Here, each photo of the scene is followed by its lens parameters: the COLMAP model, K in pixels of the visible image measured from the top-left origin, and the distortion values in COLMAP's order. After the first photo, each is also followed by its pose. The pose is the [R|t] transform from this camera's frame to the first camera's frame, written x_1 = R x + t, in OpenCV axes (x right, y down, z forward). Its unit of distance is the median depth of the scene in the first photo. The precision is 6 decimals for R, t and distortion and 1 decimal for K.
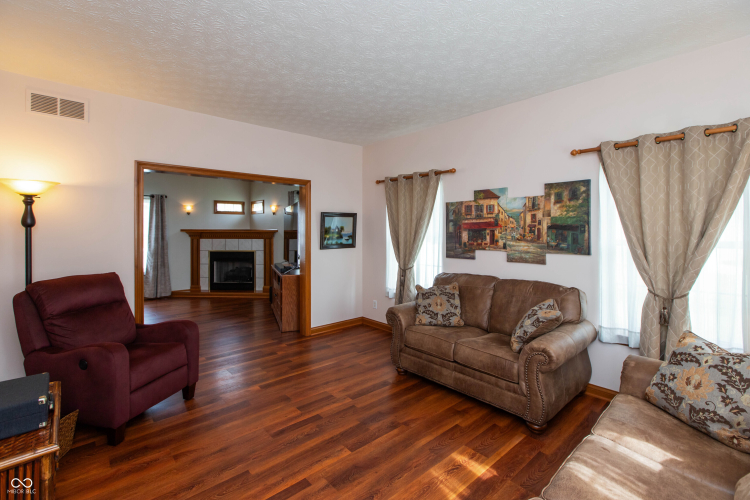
lens RADIAL K [[347.1, 0, 371.6], [0, 347.1, 219.2], [0, 0, 1]] dist [0.001435, 0.000931]
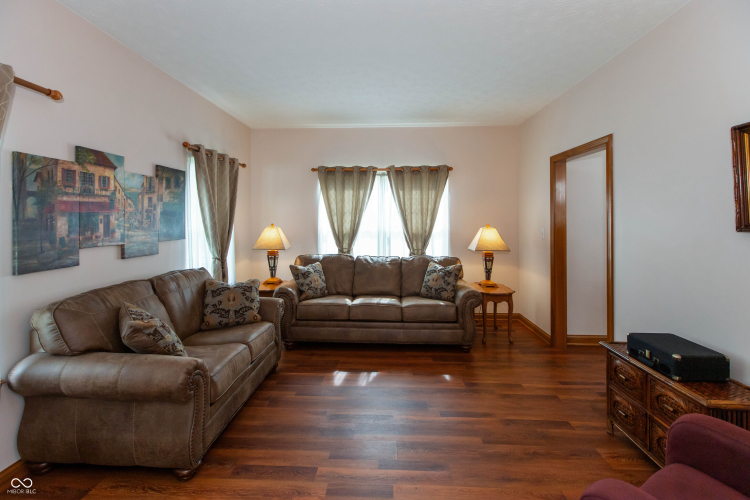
lens RADIAL K [[347.1, 0, 371.6], [0, 347.1, 219.2], [0, 0, 1]] dist [0.001435, 0.000931]
pose [[-0.712176, -0.002170, 0.701998, -0.481820], [-0.028945, 0.999236, -0.026275, 0.042607], [-0.701404, -0.039032, -0.711694, 1.139115]]
